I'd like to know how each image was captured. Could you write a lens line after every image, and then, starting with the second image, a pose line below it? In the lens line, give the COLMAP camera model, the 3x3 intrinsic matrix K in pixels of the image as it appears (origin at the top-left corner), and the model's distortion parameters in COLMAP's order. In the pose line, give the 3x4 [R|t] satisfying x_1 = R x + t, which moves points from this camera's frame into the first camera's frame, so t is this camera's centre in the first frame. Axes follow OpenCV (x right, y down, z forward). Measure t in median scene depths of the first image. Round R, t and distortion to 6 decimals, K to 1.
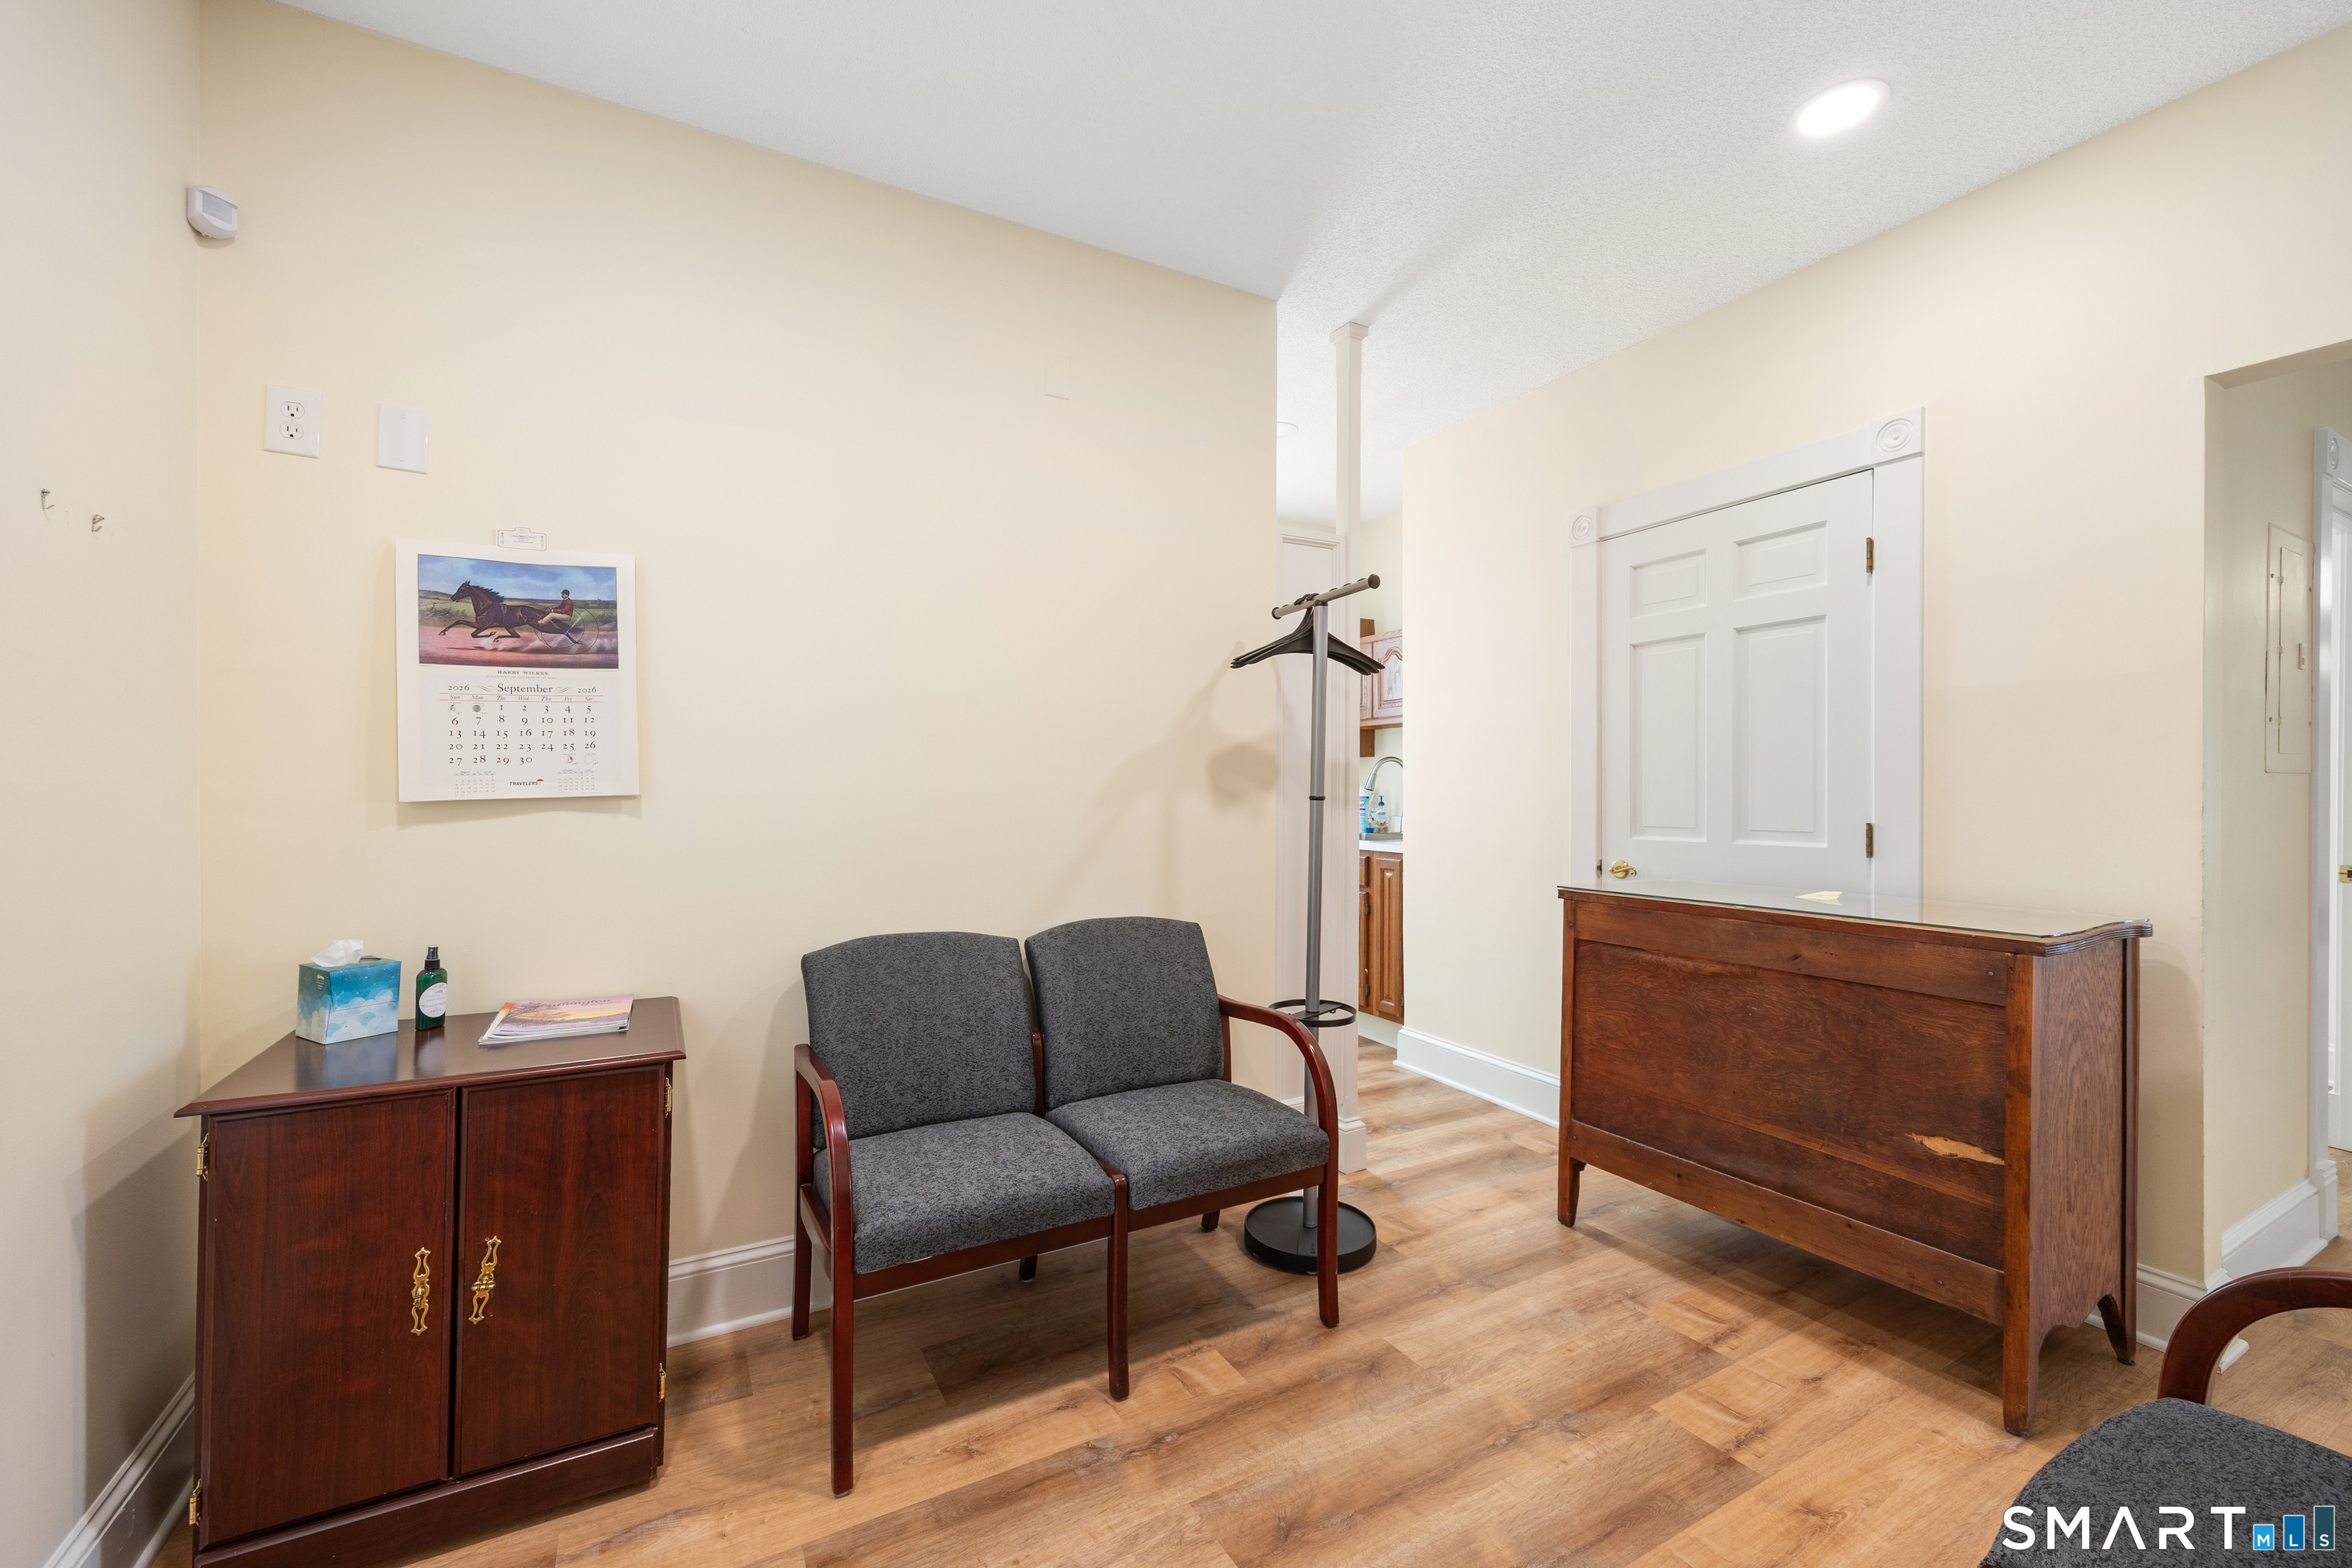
lens RADIAL K [[917.4, 0, 1168.3], [0, 917.4, 784.8], [0, 0, 1]] dist [-0.003646, -0.000706]
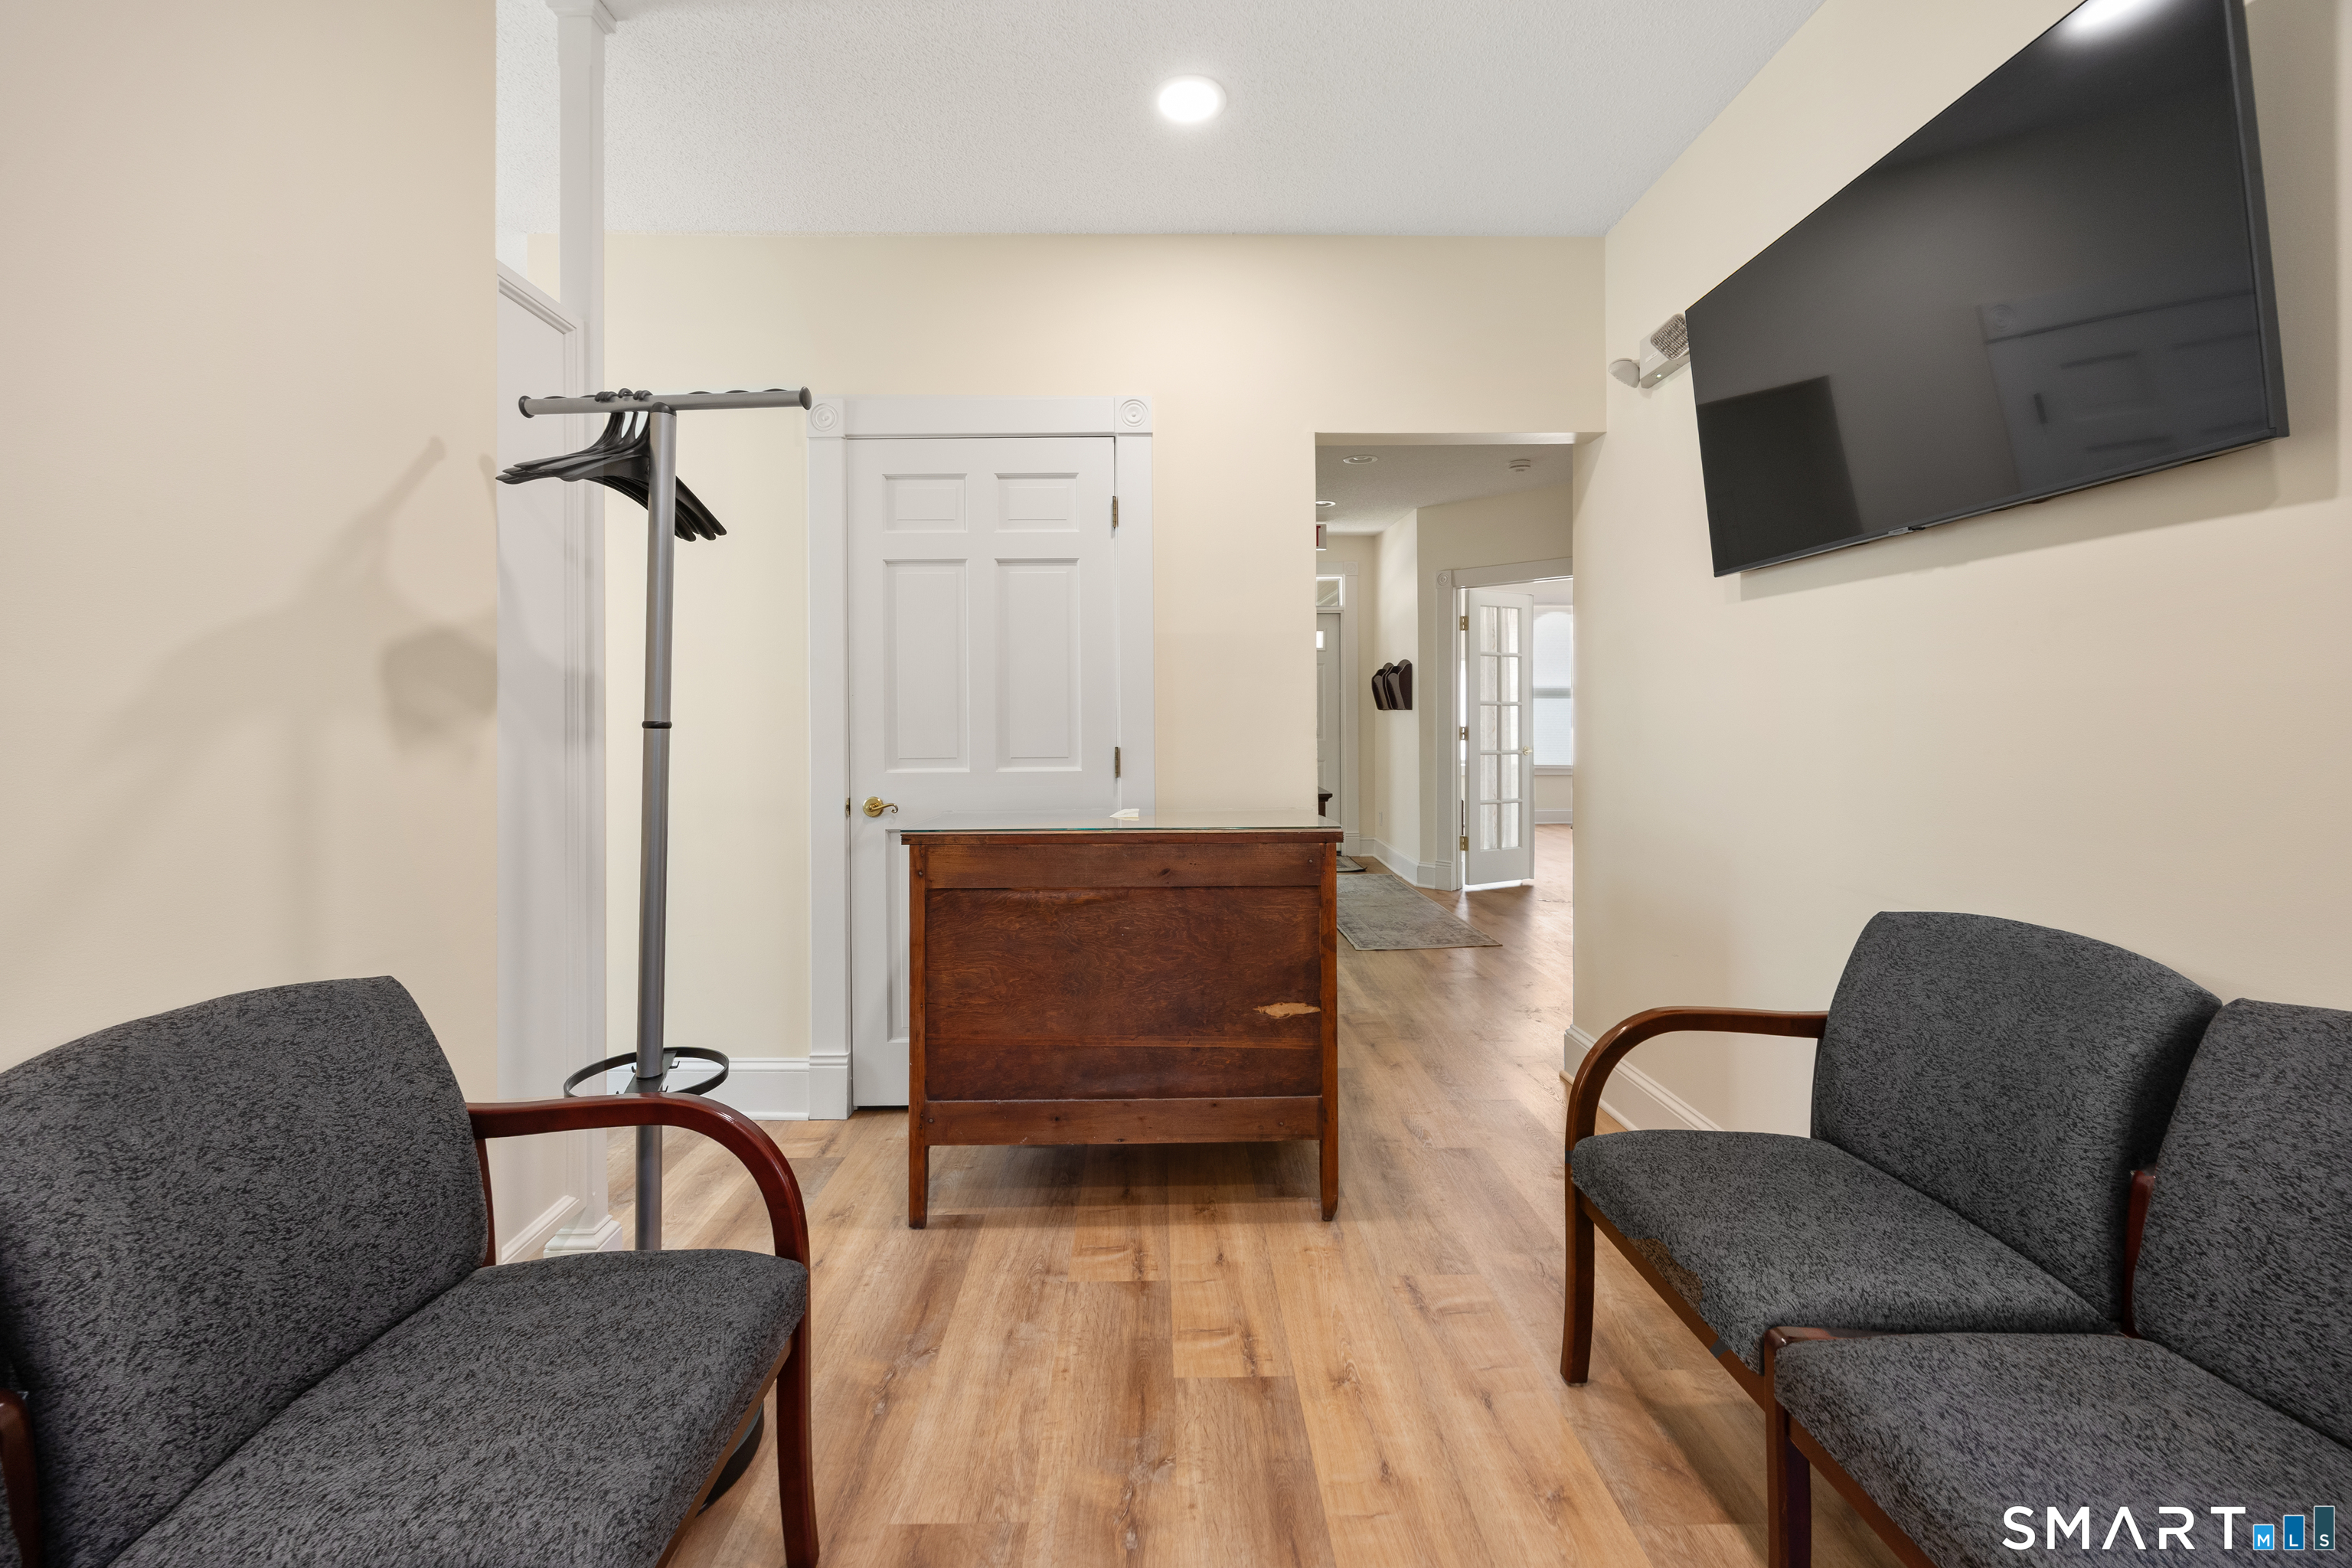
lens RADIAL K [[917.4, 0, 1168.4], [0, 917.4, 721.3], [0, 0, 1]] dist [-0.003646, -0.000706]
pose [[0.478199, 0.003734, 0.878243, -0.229388], [-0.001572, 0.999993, -0.003395, 0.015109], [-0.878250, 0.000243, 0.478202, 0.441409]]
